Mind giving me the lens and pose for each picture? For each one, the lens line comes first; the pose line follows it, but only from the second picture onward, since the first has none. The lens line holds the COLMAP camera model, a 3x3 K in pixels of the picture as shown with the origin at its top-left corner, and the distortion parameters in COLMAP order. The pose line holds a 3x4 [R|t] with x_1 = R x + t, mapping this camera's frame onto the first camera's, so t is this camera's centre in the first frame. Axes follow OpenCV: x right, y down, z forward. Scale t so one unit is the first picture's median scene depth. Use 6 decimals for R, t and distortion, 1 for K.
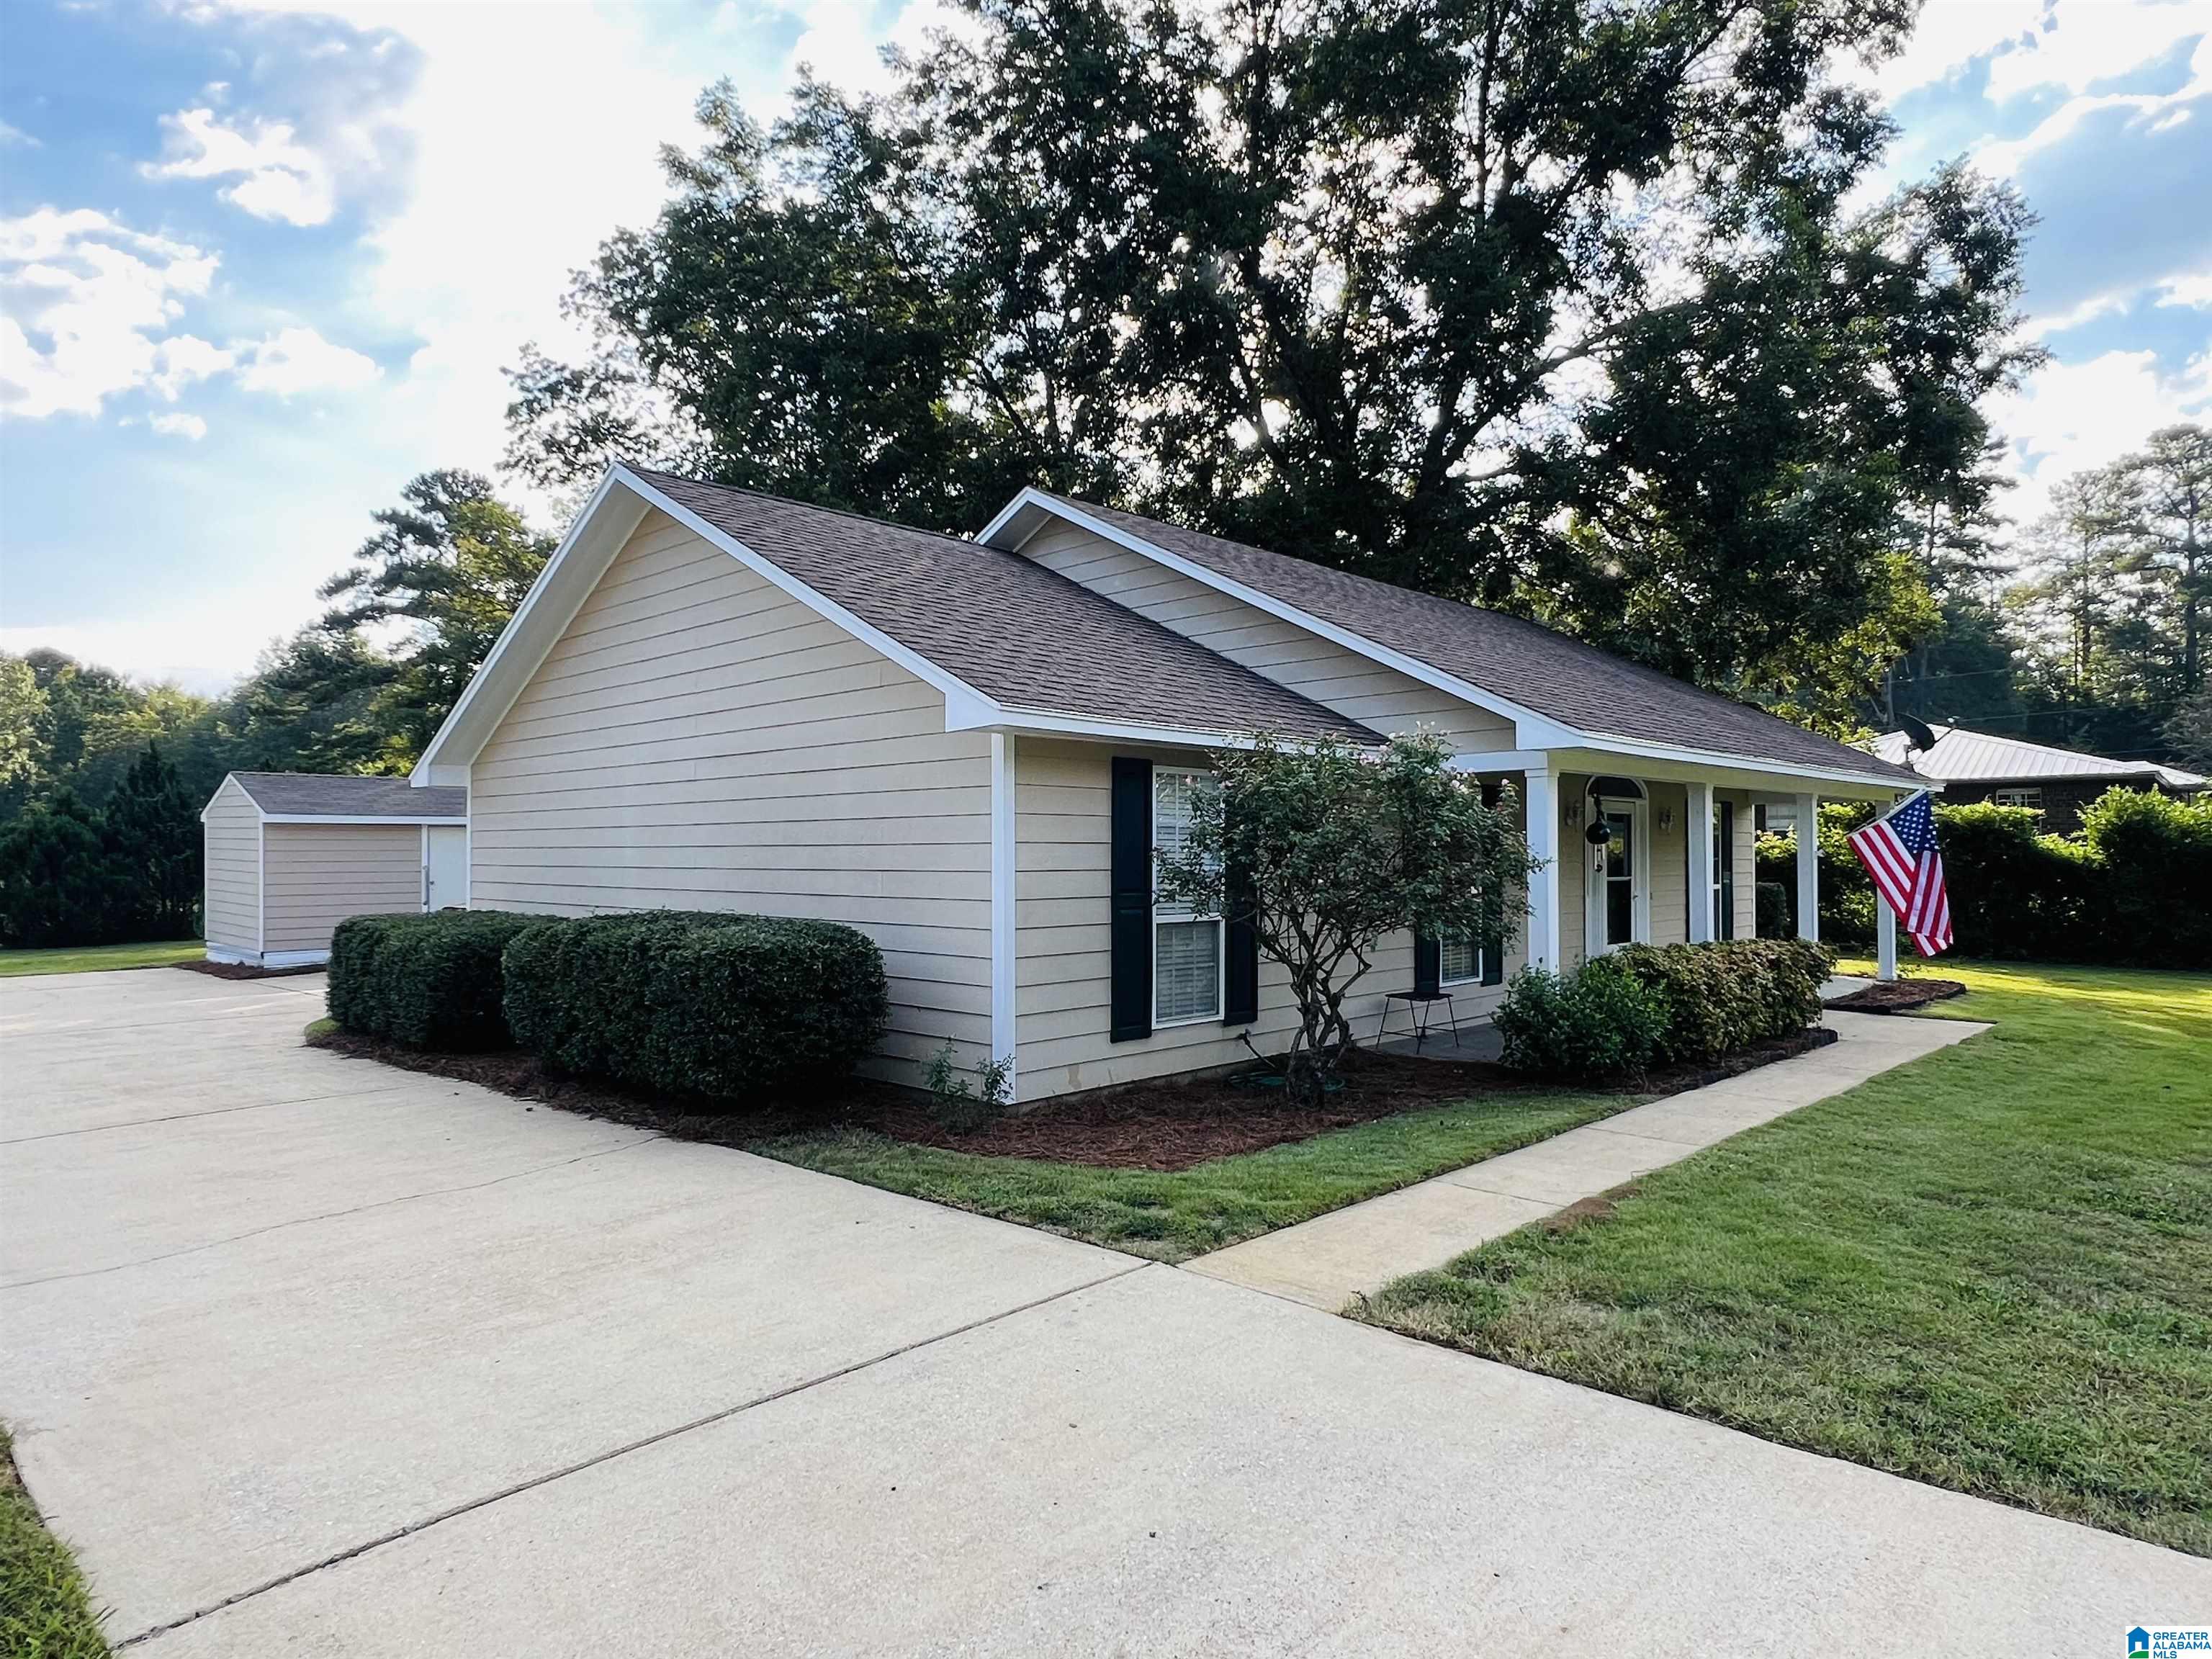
lens RADIAL K [[1308.8, 0, 1106.0], [0, 1308.8, 829.5], [0, 0, 1]] dist [0.020759, 0.000045]
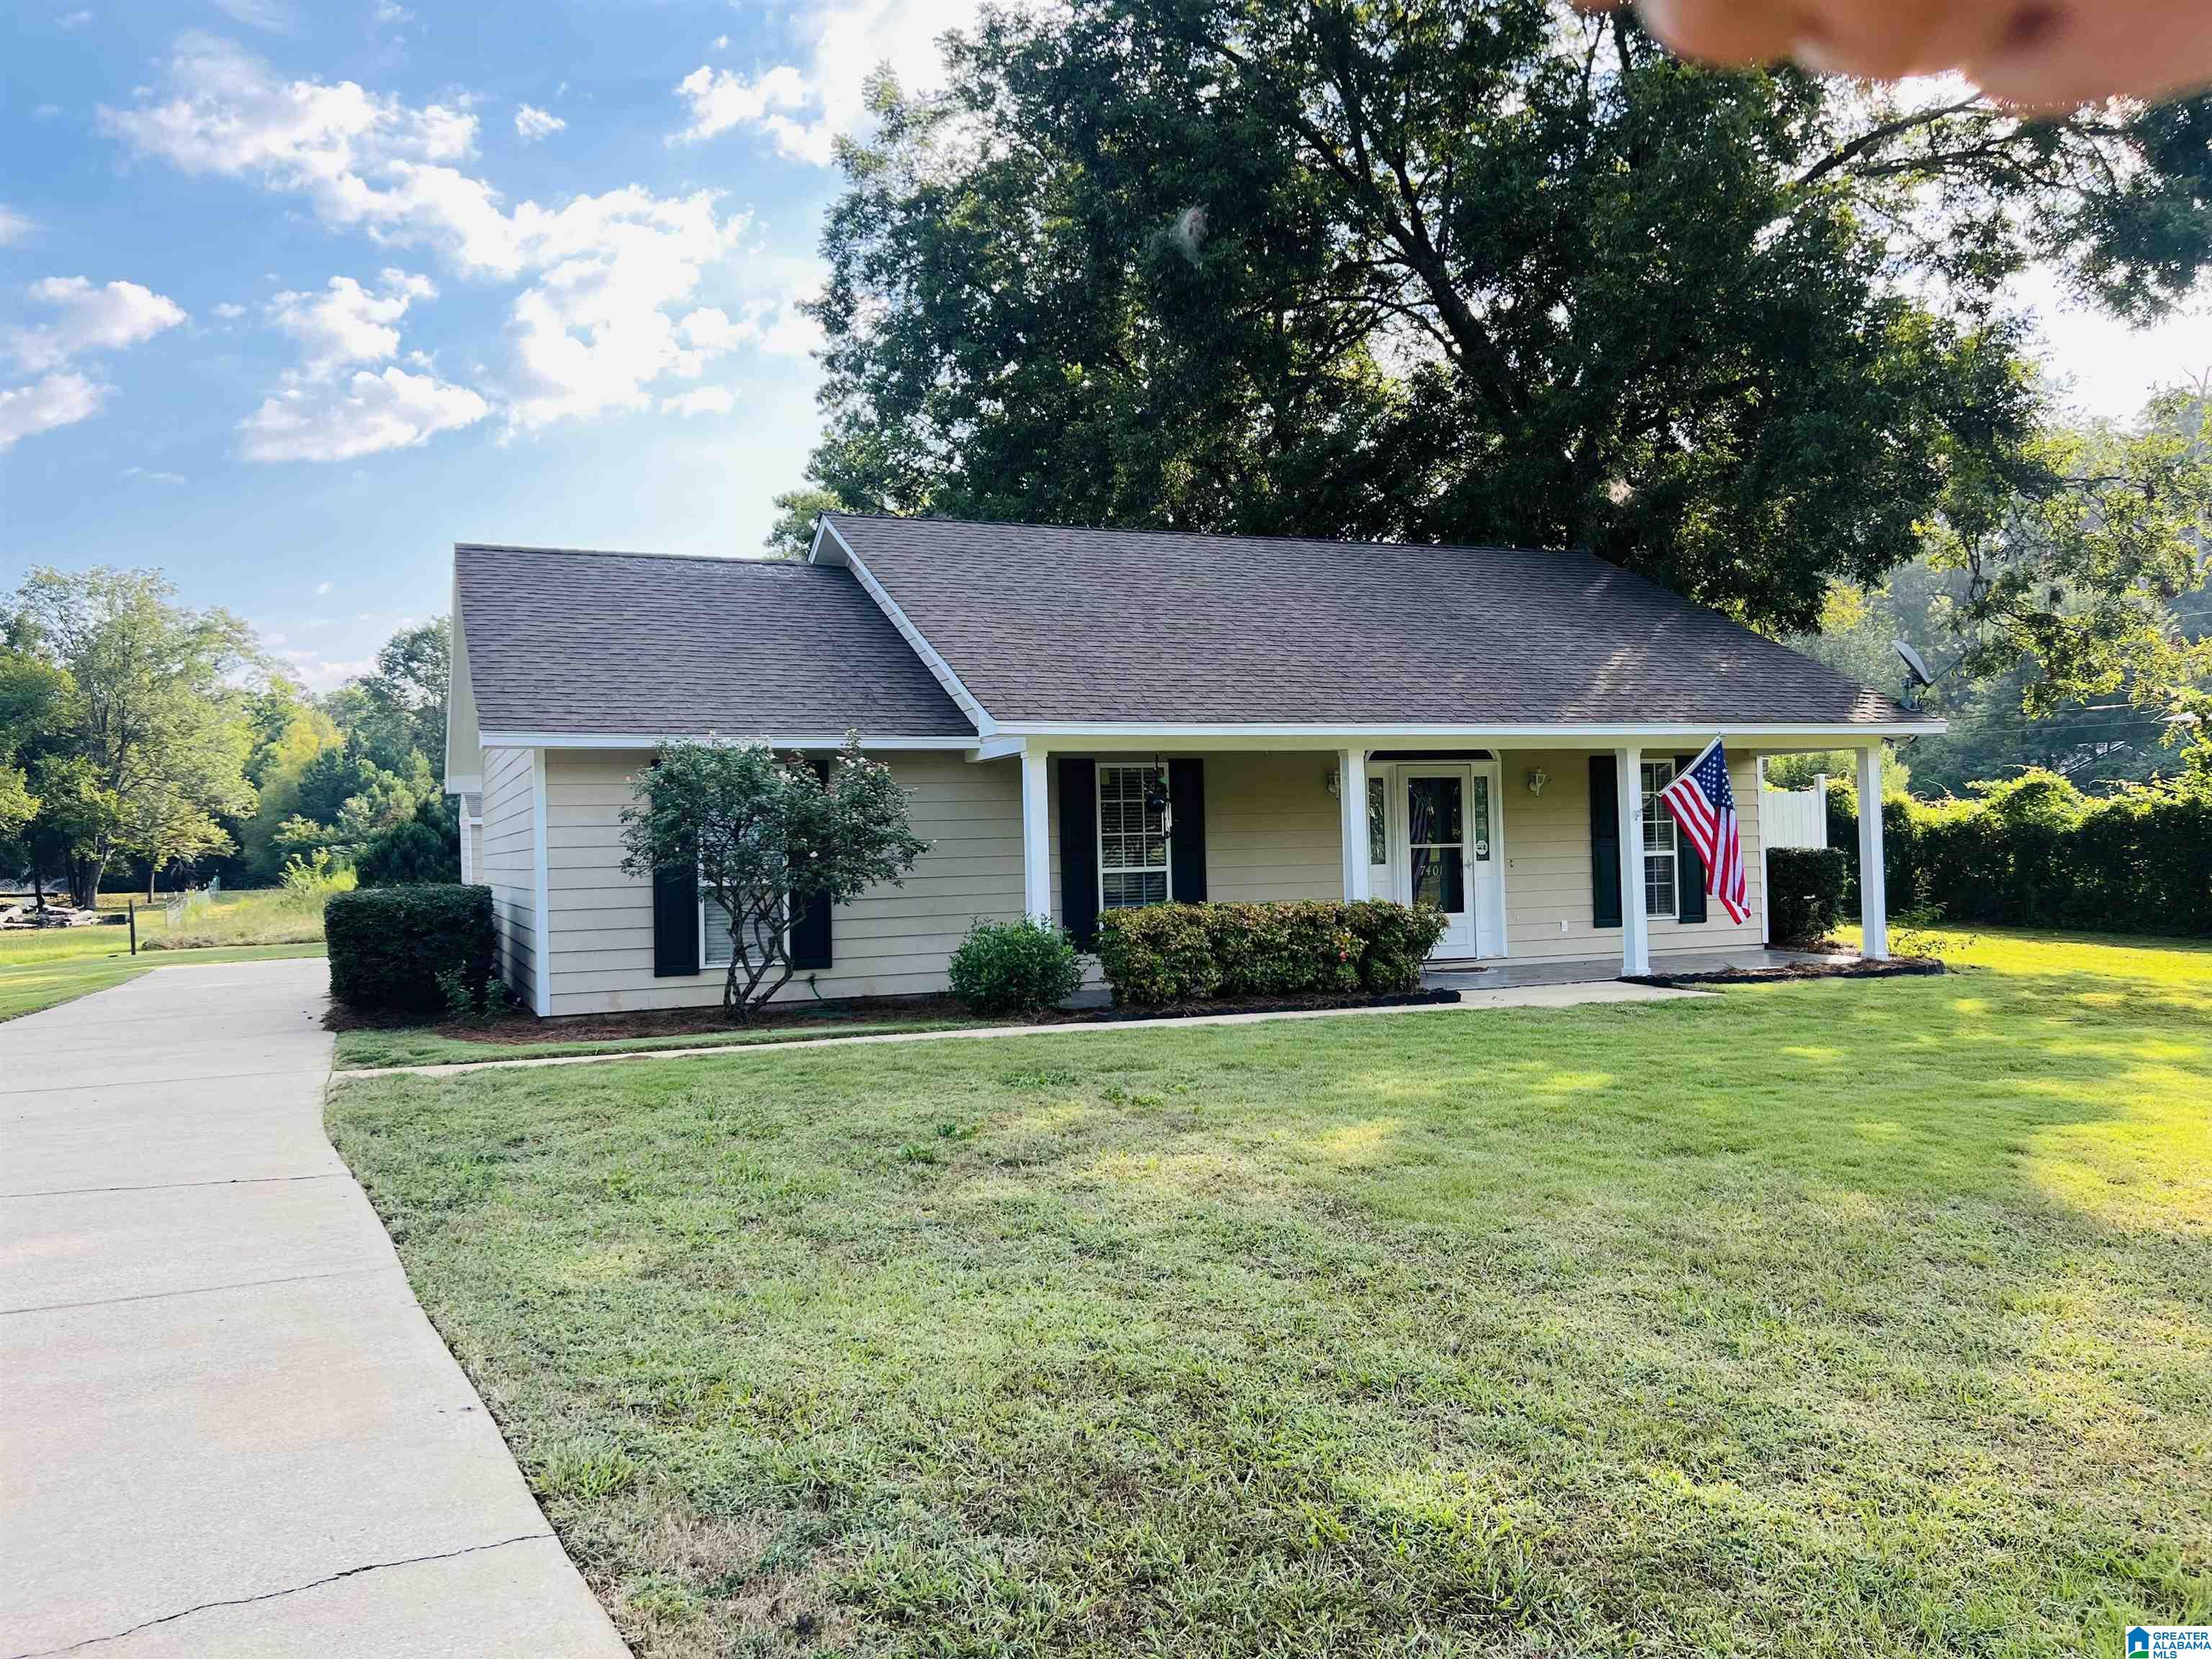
lens RADIAL K [[1650.5, 0, 1106.0], [0, 1650.5, 829.5], [0, 0, 1]] dist [0.092335, -0.101116]
pose [[0.926460, -0.027033, -0.375422, 0.649703], [0.031876, 0.999469, 0.006696, 0.010932], [0.375042, -0.018170, 0.926830, -0.233809]]
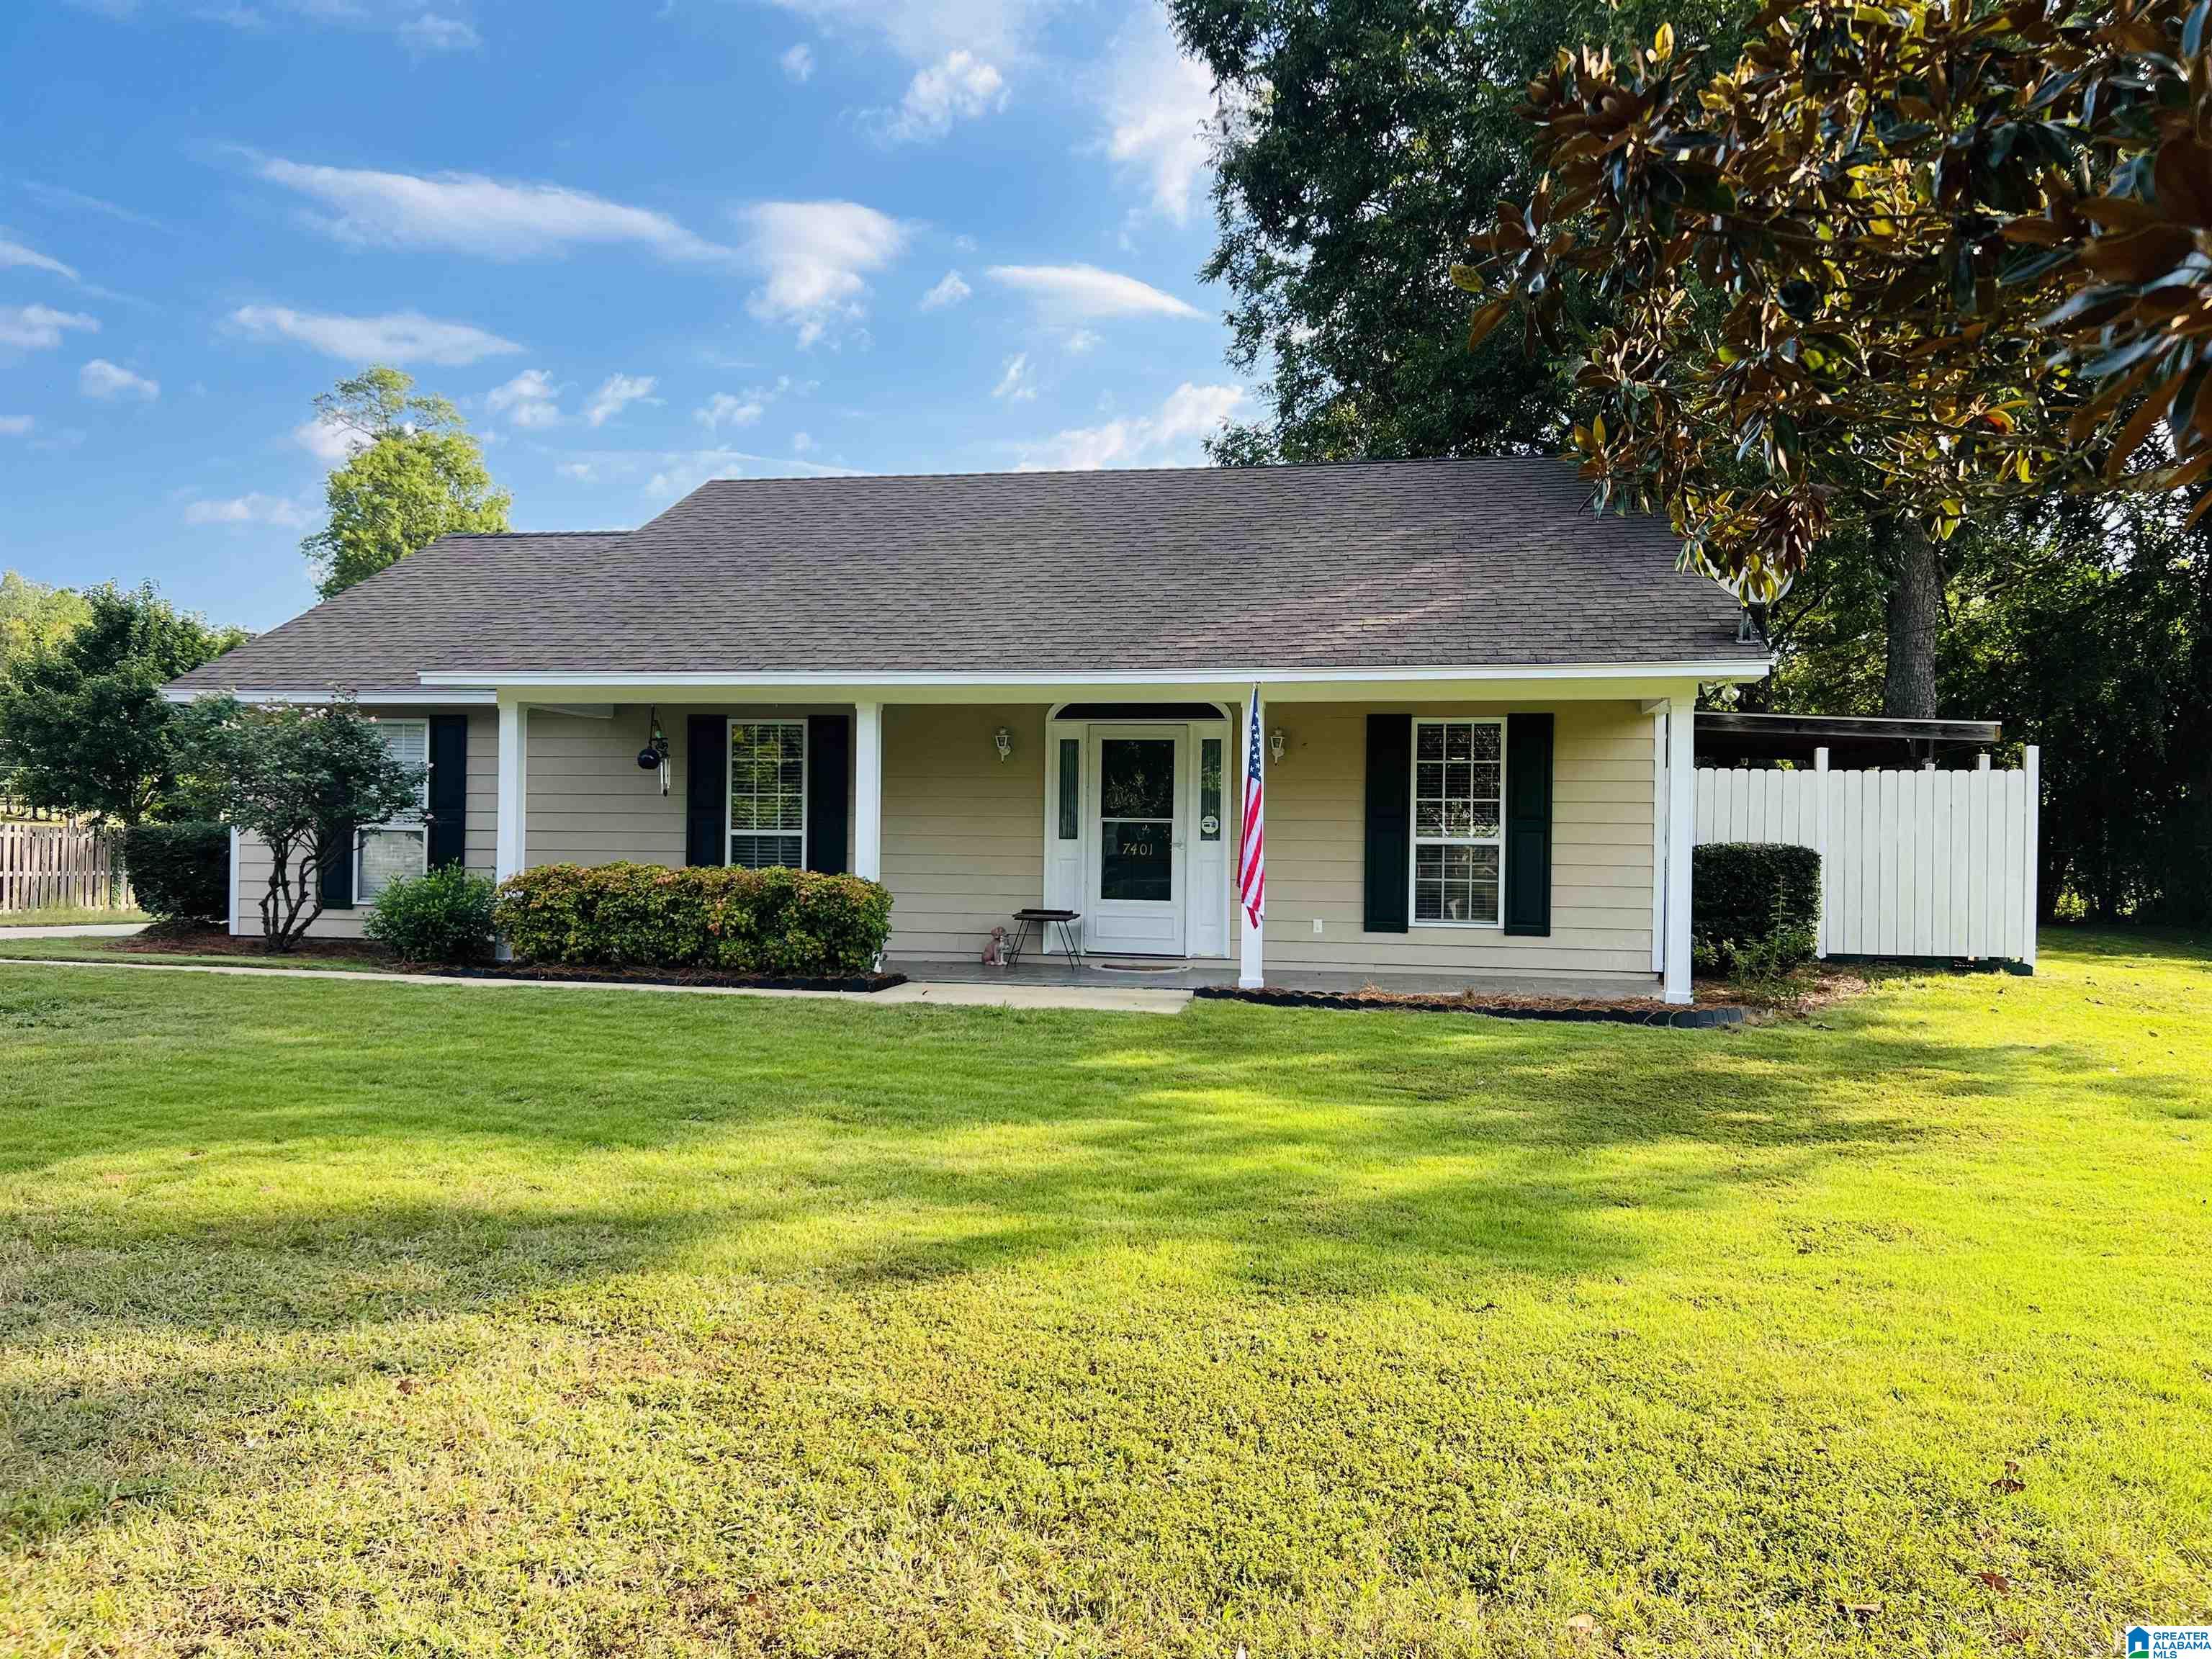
lens RADIAL K [[1650.5, 0, 1106.0], [0, 1650.5, 829.5], [0, 0, 1]] dist [0.092335, -0.101116]
pose [[0.568774, 0.003425, -0.822487, 1.260122], [0.001651, 0.999985, 0.005306, 0.040197], [0.822492, -0.004376, 0.568759, 0.405216]]
